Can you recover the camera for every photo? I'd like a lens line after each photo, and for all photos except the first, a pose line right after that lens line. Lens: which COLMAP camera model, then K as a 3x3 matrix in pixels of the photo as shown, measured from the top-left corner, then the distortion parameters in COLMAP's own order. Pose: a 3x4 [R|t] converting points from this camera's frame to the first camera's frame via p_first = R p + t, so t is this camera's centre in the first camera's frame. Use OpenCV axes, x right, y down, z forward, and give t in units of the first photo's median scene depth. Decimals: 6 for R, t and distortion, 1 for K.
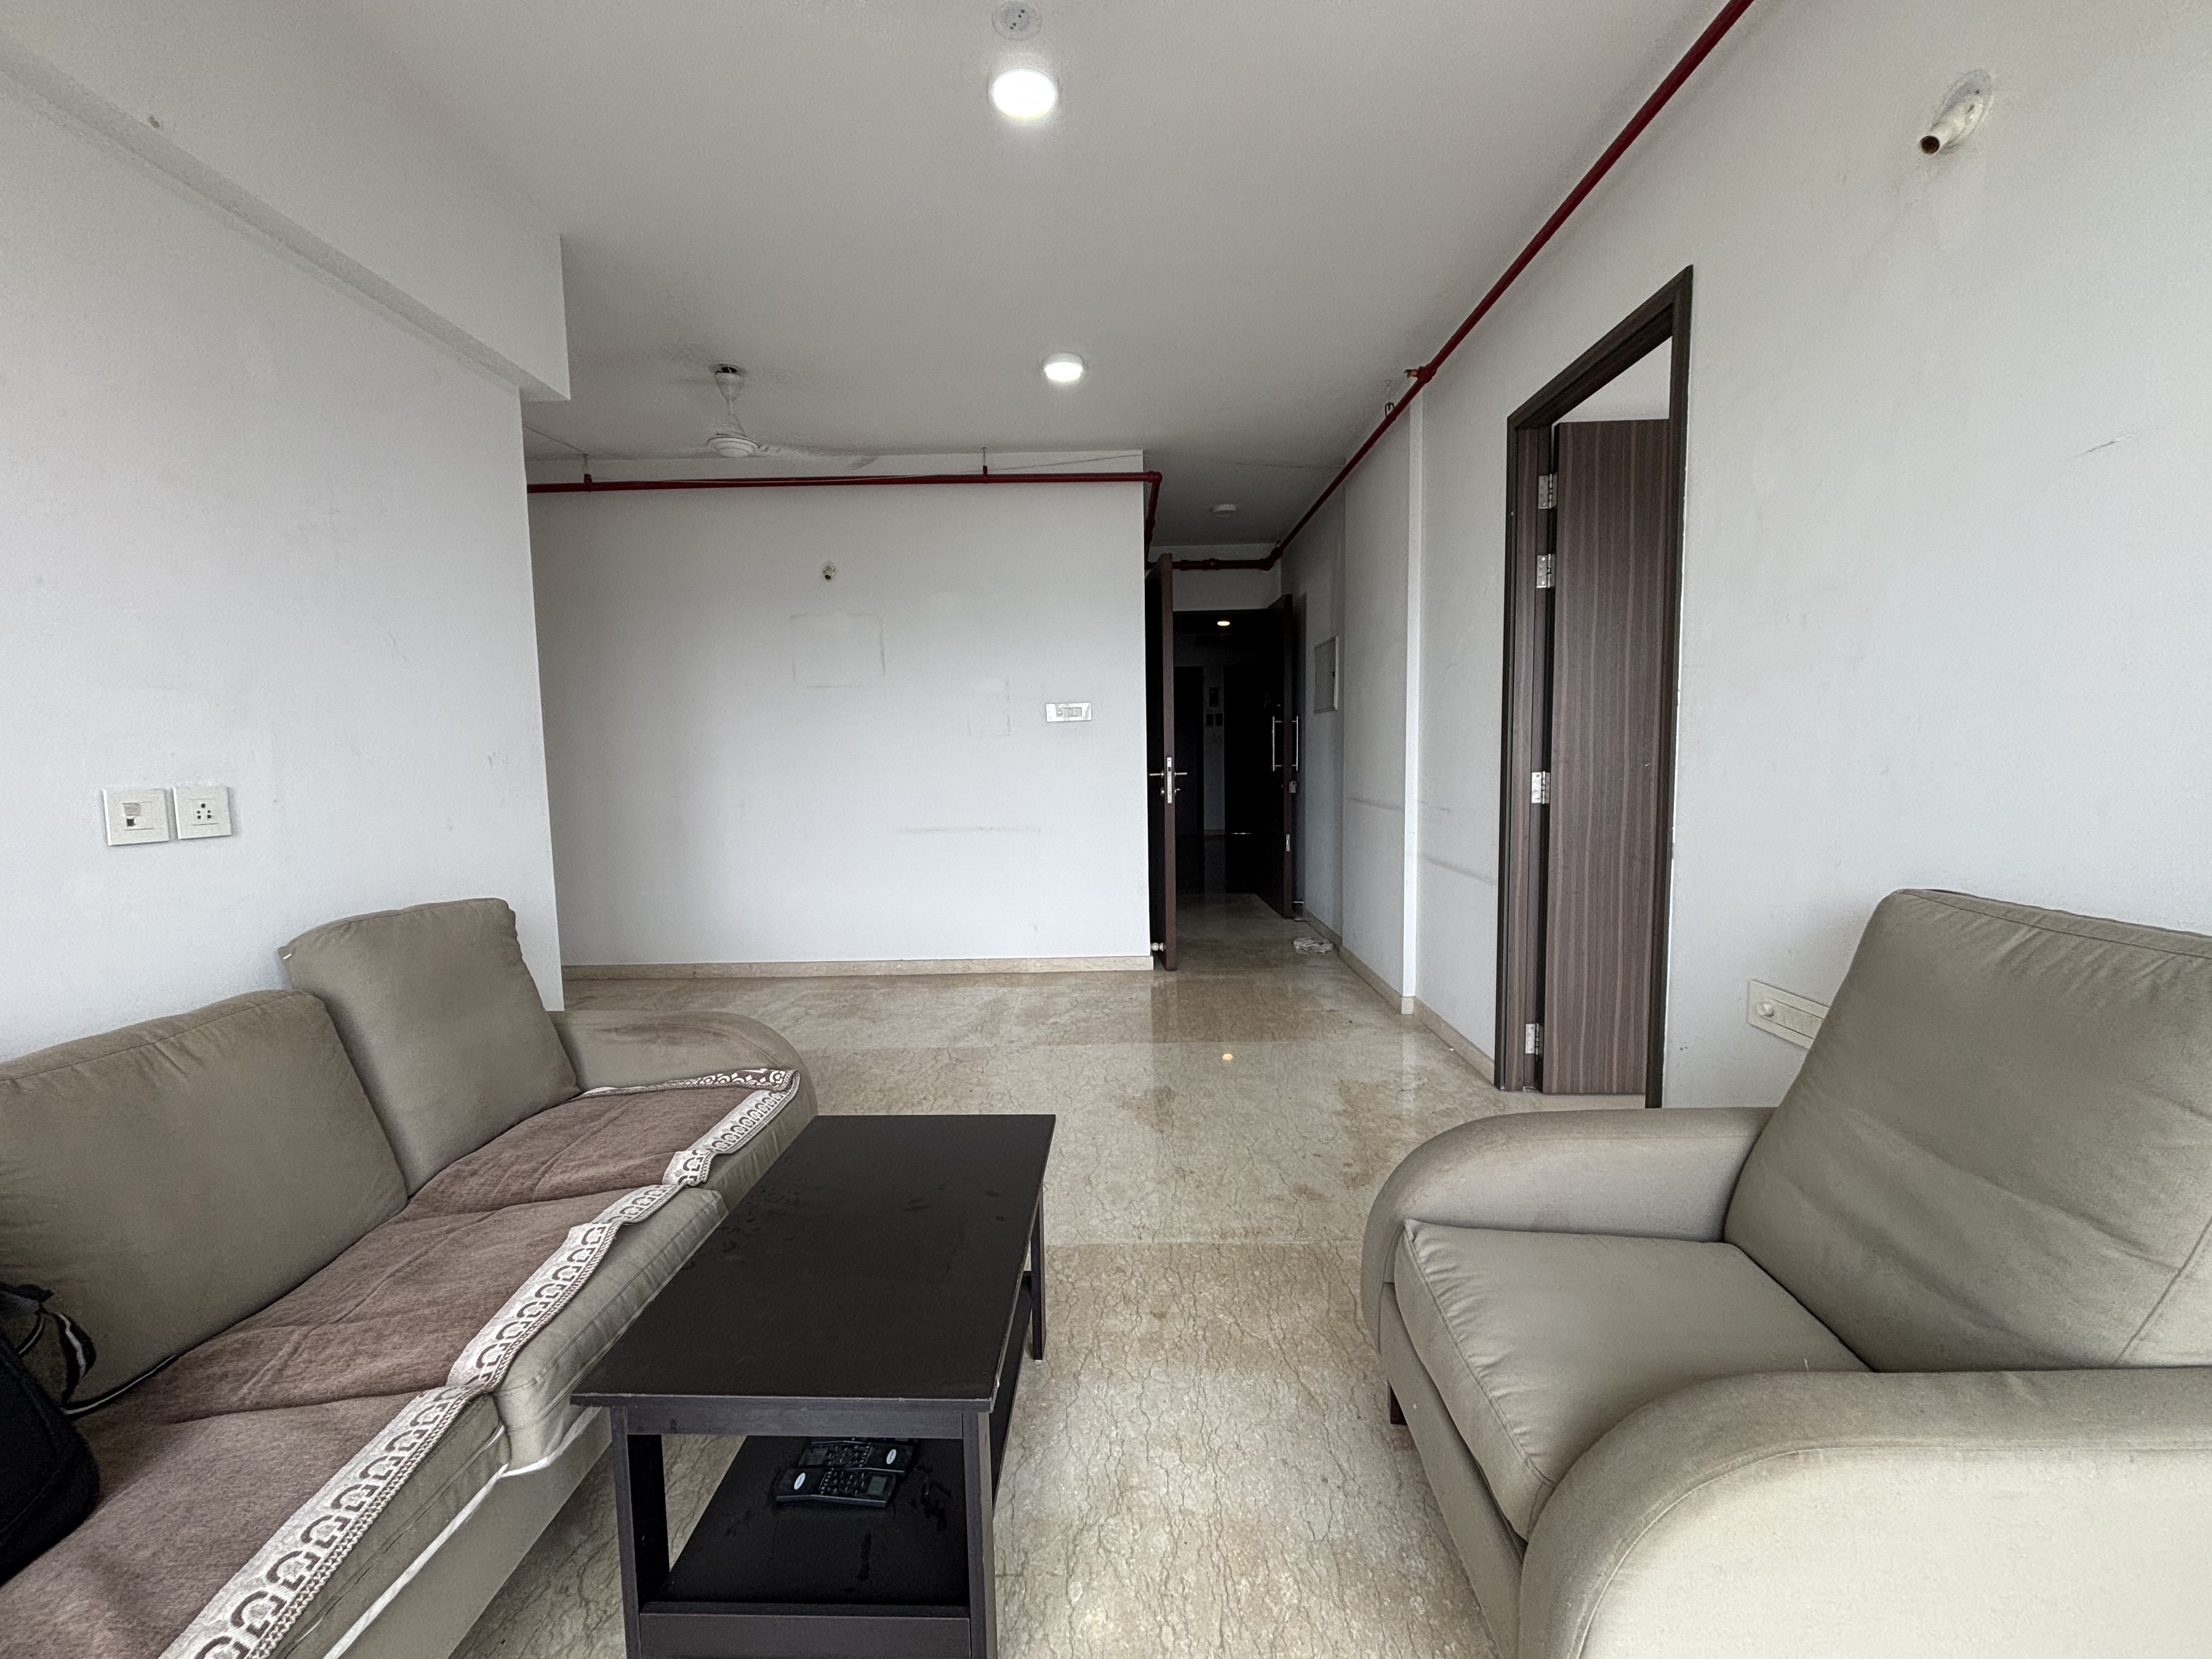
lens RADIAL K [[884.1, 0, 1107.9], [0, 884.1, 829.4], [0, 0, 1]] dist [-0.002129, -0.000509]
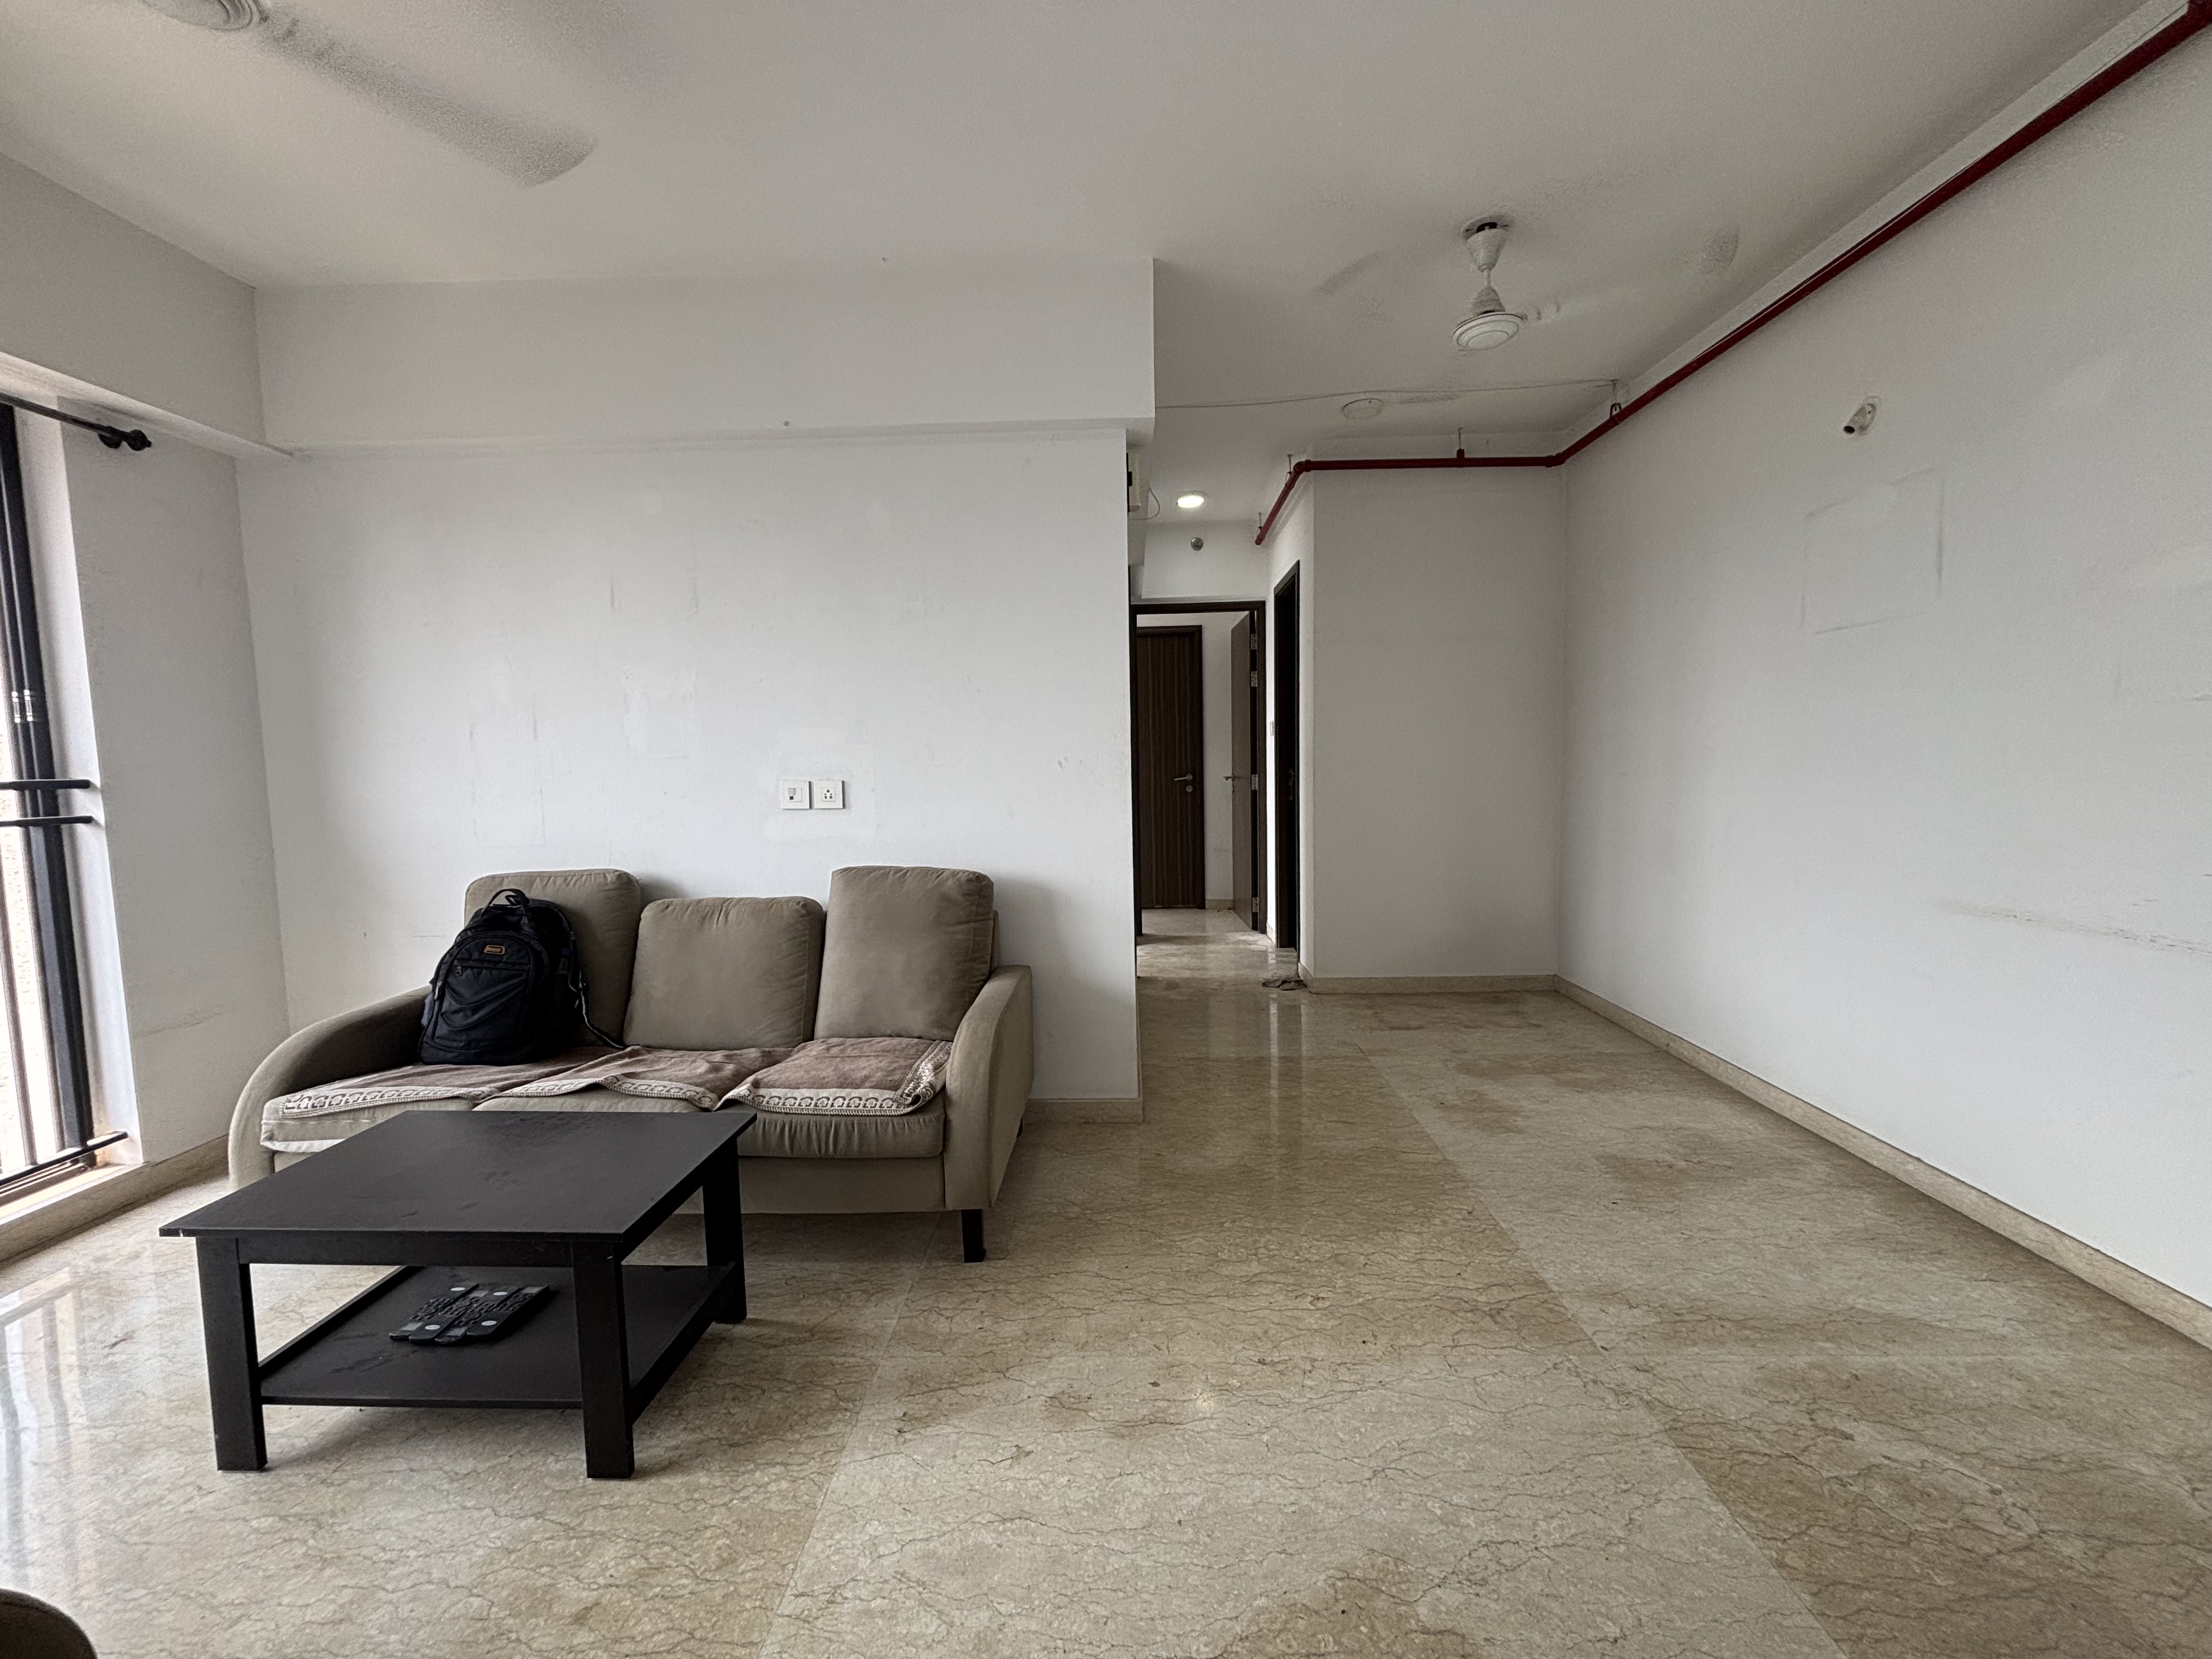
lens RADIAL K [[884.1, 0, 1107.9], [0, 884.1, 829.4], [0, 0, 1]] dist [-0.002129, -0.000509]
pose [[-0.026143, 0.096082, -0.995030, 0.326281], [-0.068234, 0.992877, 0.097667, -0.069537], [0.997327, 0.070448, -0.019400, 0.676491]]
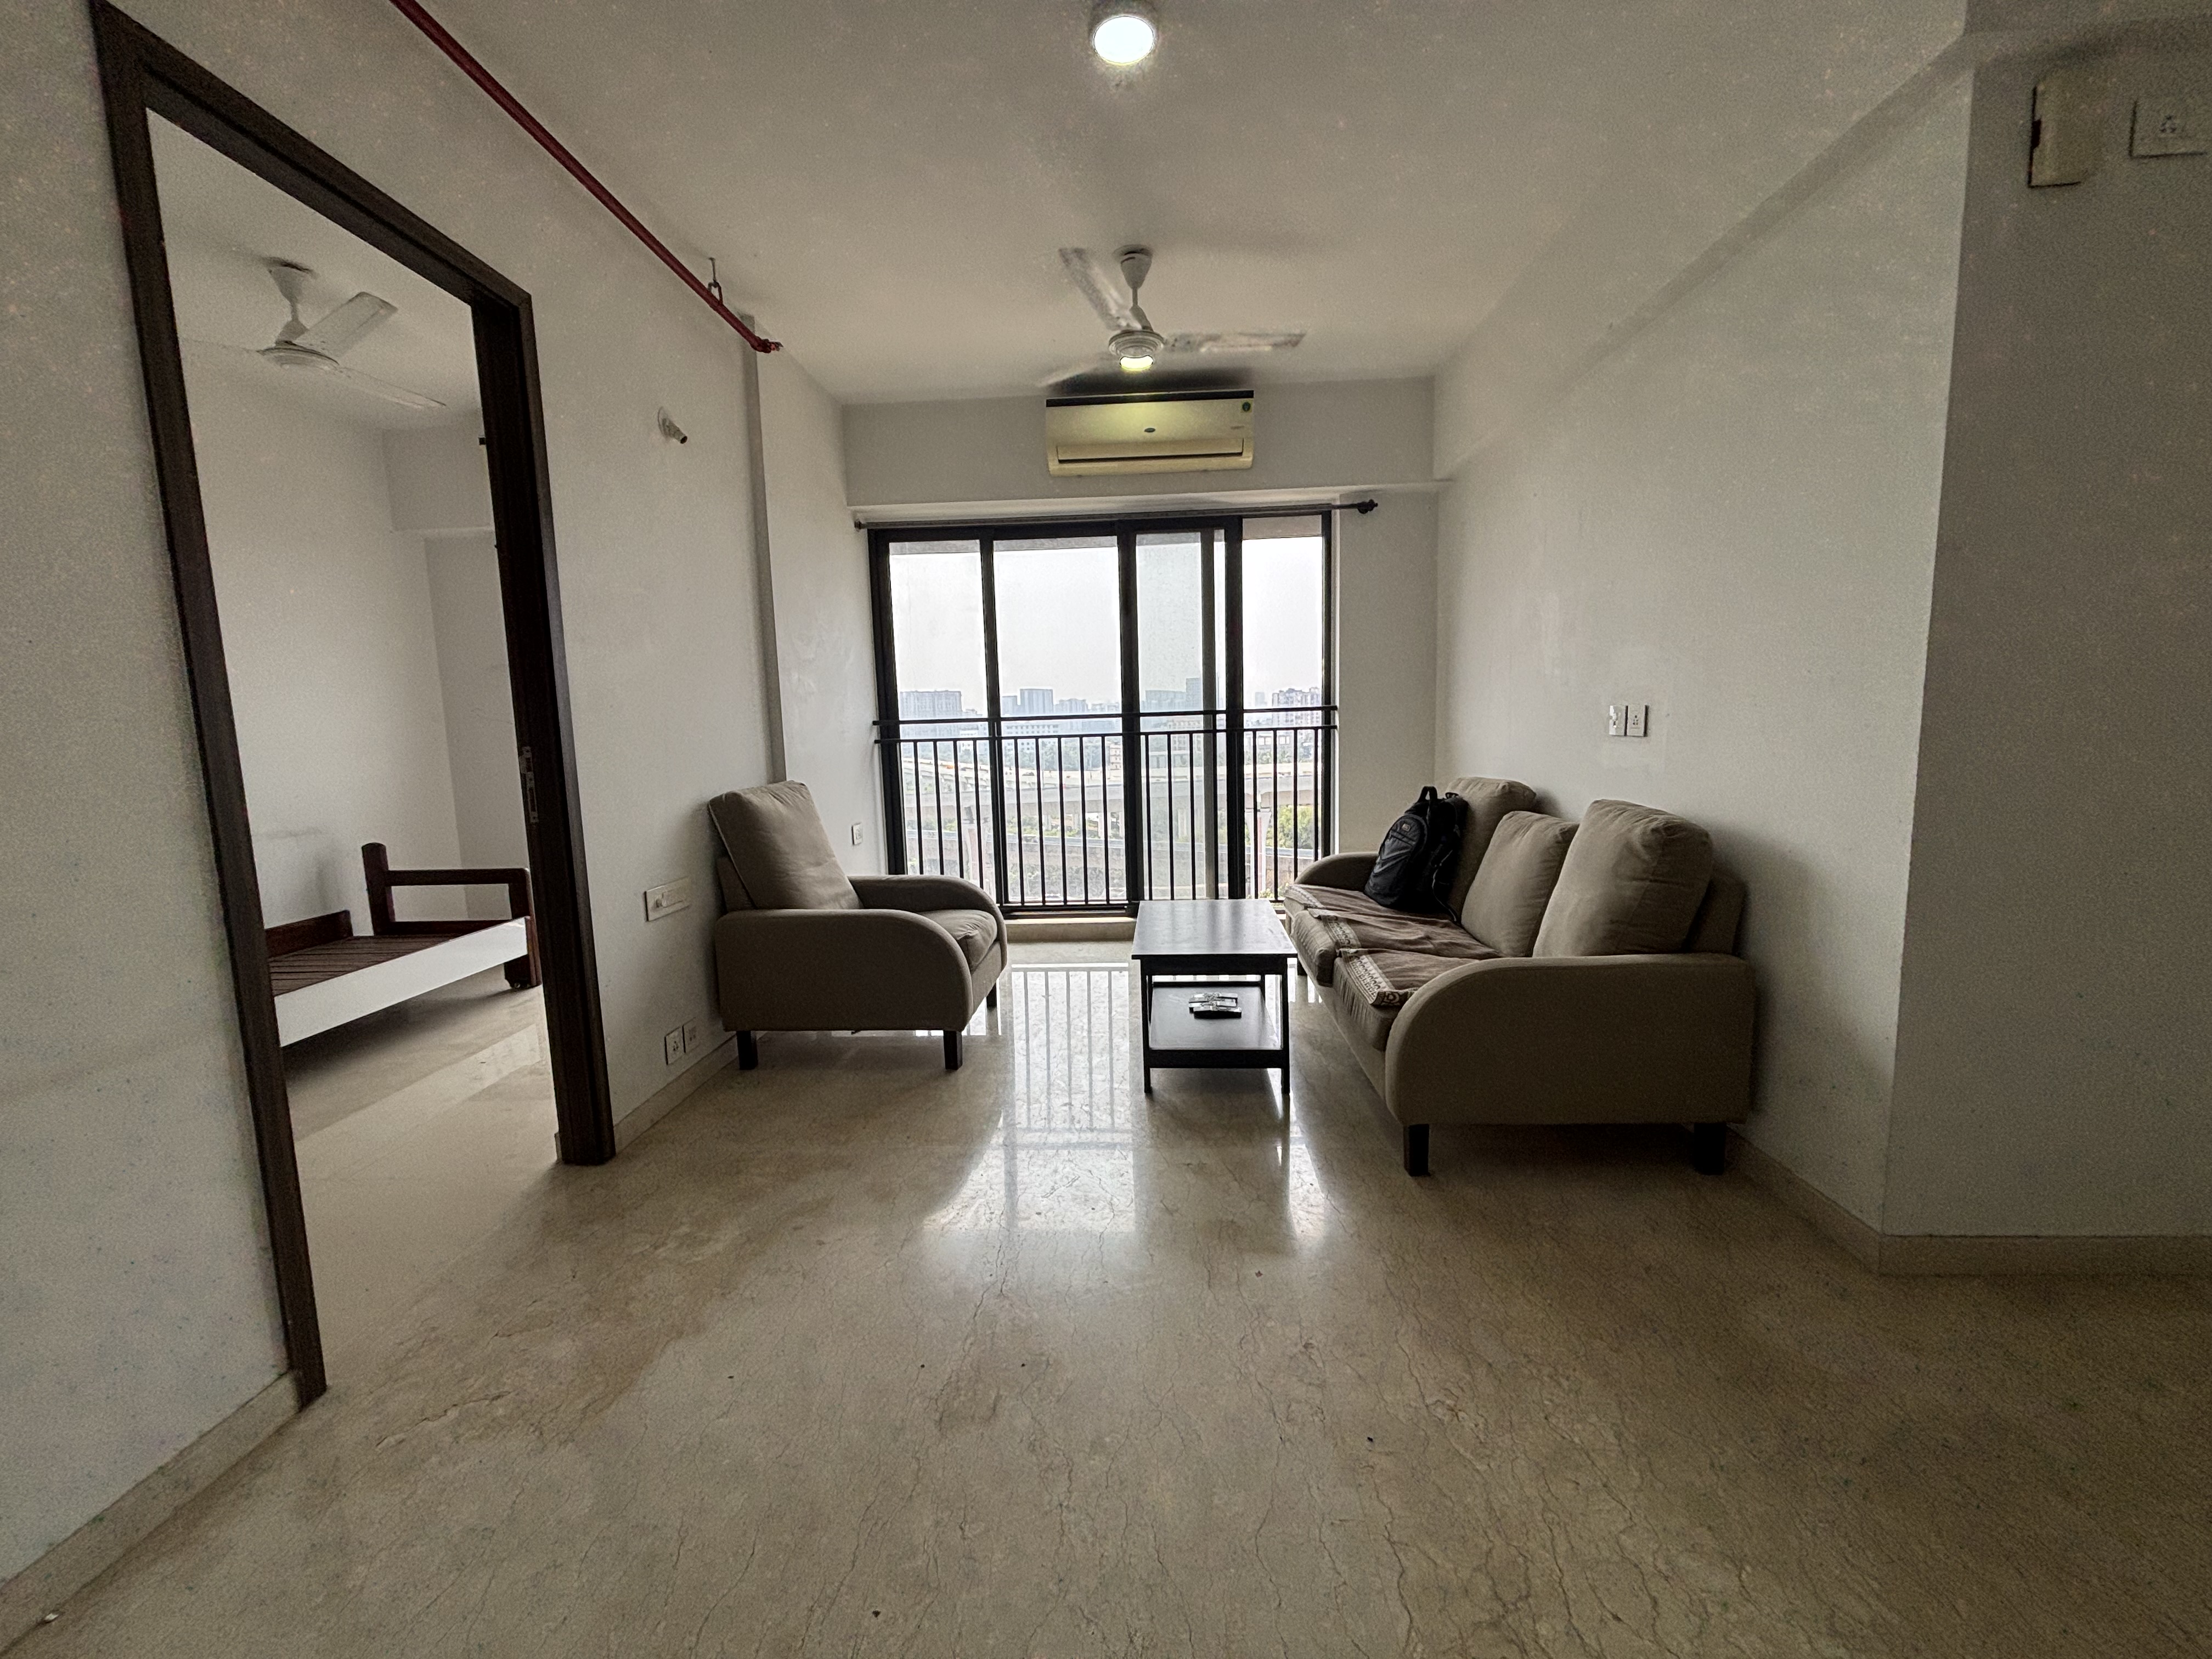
lens RADIAL K [[885.0, 0, 1106.8], [0, 885.0, 832.5], [0, 0, 1]] dist [-0.001250, -0.000758]
pose [[-0.997810, 0.049054, 0.044366, -0.042954], [0.057293, 0.976189, 0.209219, -0.093233], [-0.033046, 0.211303, -0.976862, 1.141938]]
